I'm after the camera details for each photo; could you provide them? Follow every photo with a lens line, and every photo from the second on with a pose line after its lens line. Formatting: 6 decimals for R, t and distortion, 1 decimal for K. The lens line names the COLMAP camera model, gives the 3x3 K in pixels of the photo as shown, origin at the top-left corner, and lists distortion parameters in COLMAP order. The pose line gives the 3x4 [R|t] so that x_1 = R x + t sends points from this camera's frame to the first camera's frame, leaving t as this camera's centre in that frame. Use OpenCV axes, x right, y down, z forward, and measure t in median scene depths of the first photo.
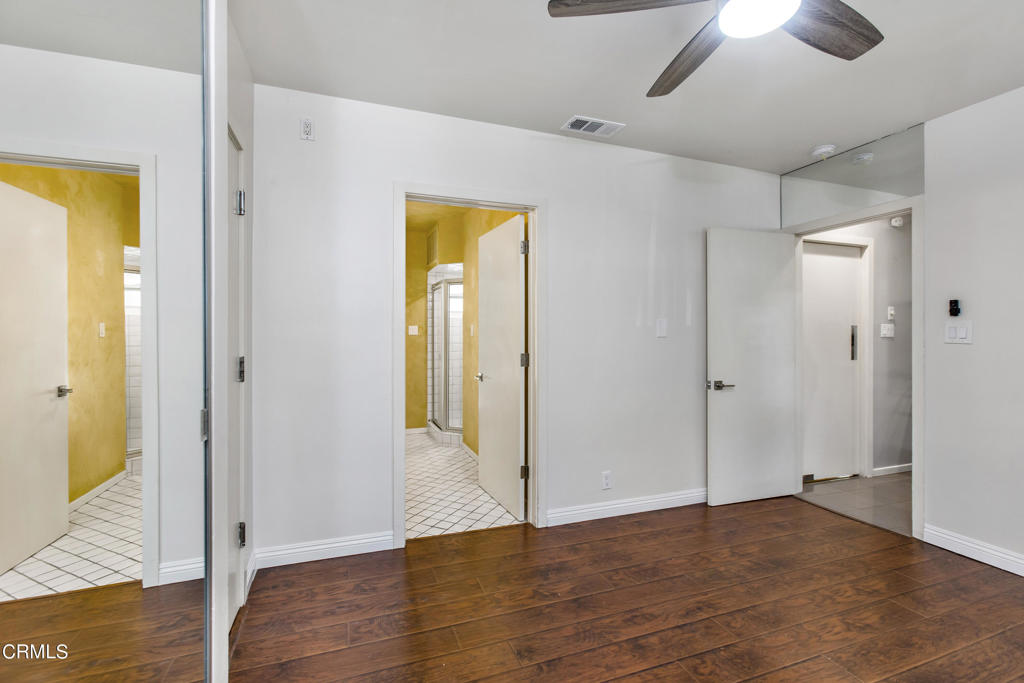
lens RADIAL K [[457.6, 0, 507.5], [0, 457.6, 335.7], [0, 0, 1]] dist [-0.000928, 0.000476]
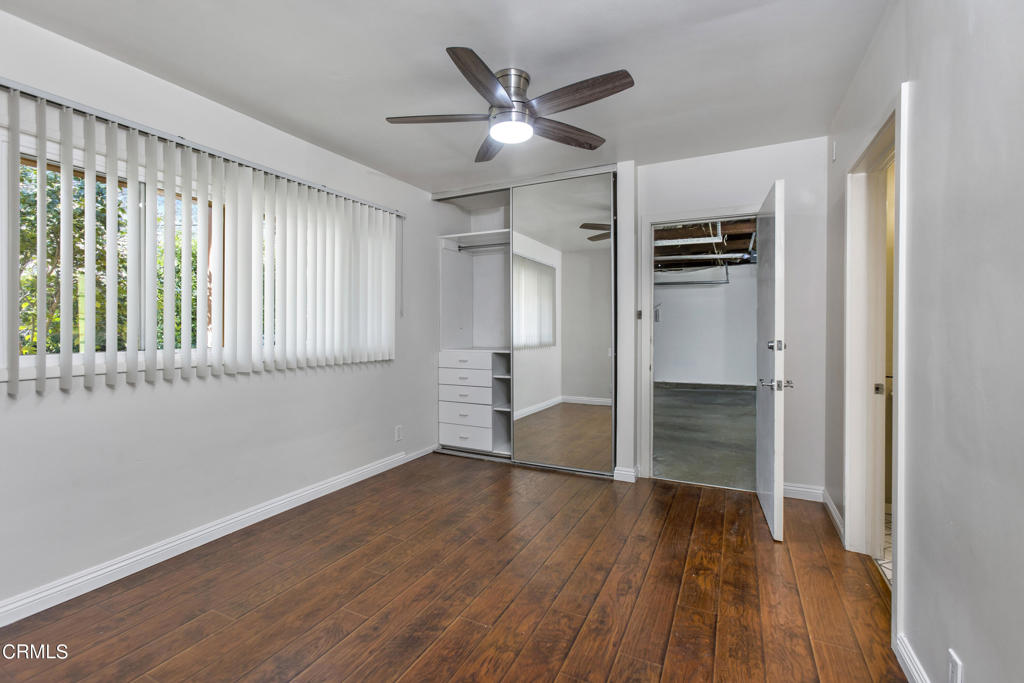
lens RADIAL K [[457.6, 0, 513.1], [0, 457.6, 335.9], [0, 0, 1]] dist [-0.000928, 0.000476]
pose [[-0.723765, 0.006549, -0.690015, 1.253531], [0.003637, 0.999977, 0.005676, 0.015947], [0.690037, 0.001599, -0.723772, 1.637913]]
